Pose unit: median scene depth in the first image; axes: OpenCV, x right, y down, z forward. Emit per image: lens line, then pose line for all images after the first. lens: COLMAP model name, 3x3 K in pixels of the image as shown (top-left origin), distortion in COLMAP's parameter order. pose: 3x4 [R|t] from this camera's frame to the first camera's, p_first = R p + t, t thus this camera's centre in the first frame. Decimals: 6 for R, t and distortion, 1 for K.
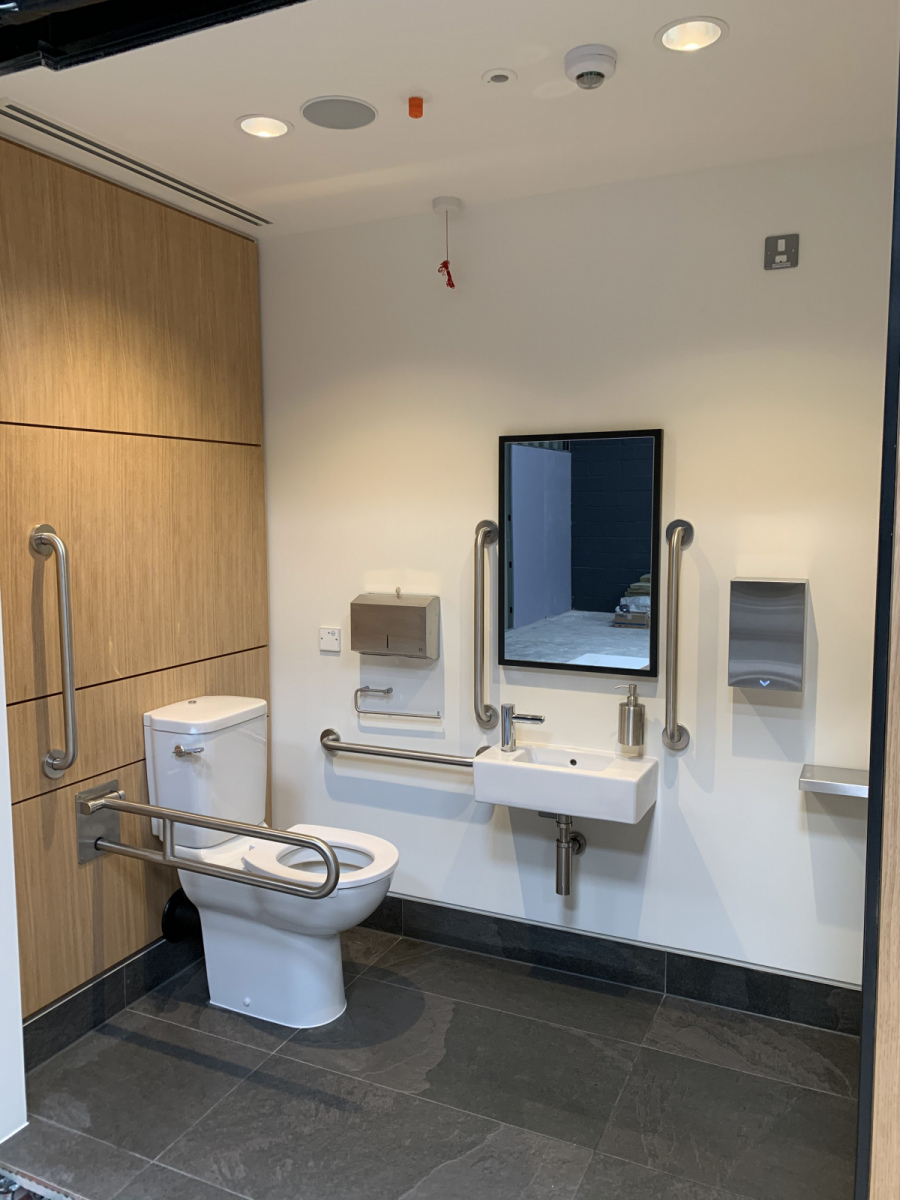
lens RADIAL K [[918.8, 0, 448.7], [0, 918.8, 598.4], [0, 0, 1]] dist [0.046170, -0.054073]
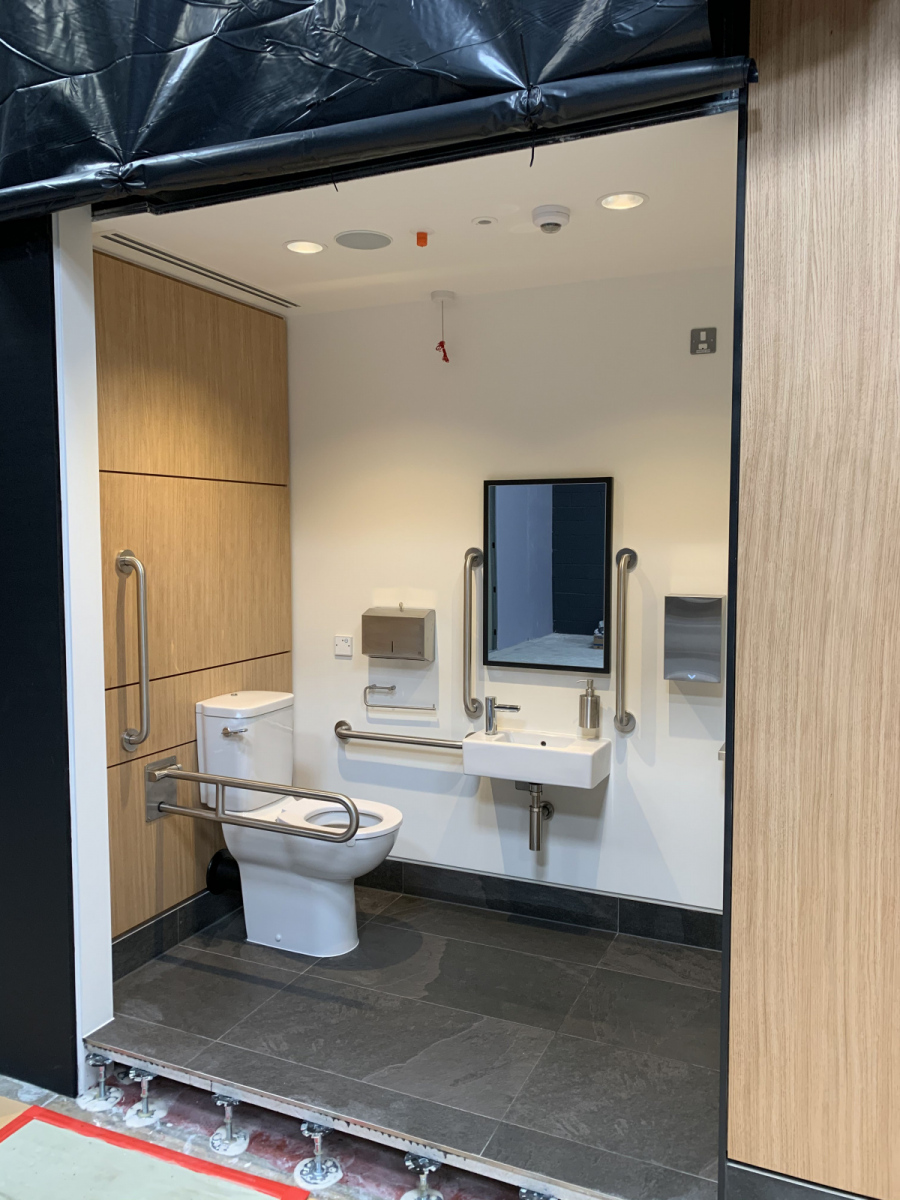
lens RADIAL K [[918.8, 0, 450.9], [0, 918.8, 600.5], [0, 0, 1]] dist [0.046170, -0.054073]
pose [[0.999821, 0.003326, 0.018639, -0.013418], [-0.002828, 0.999640, -0.026680, 0.020416], [-0.018721, 0.026623, 0.999470, -0.252833]]
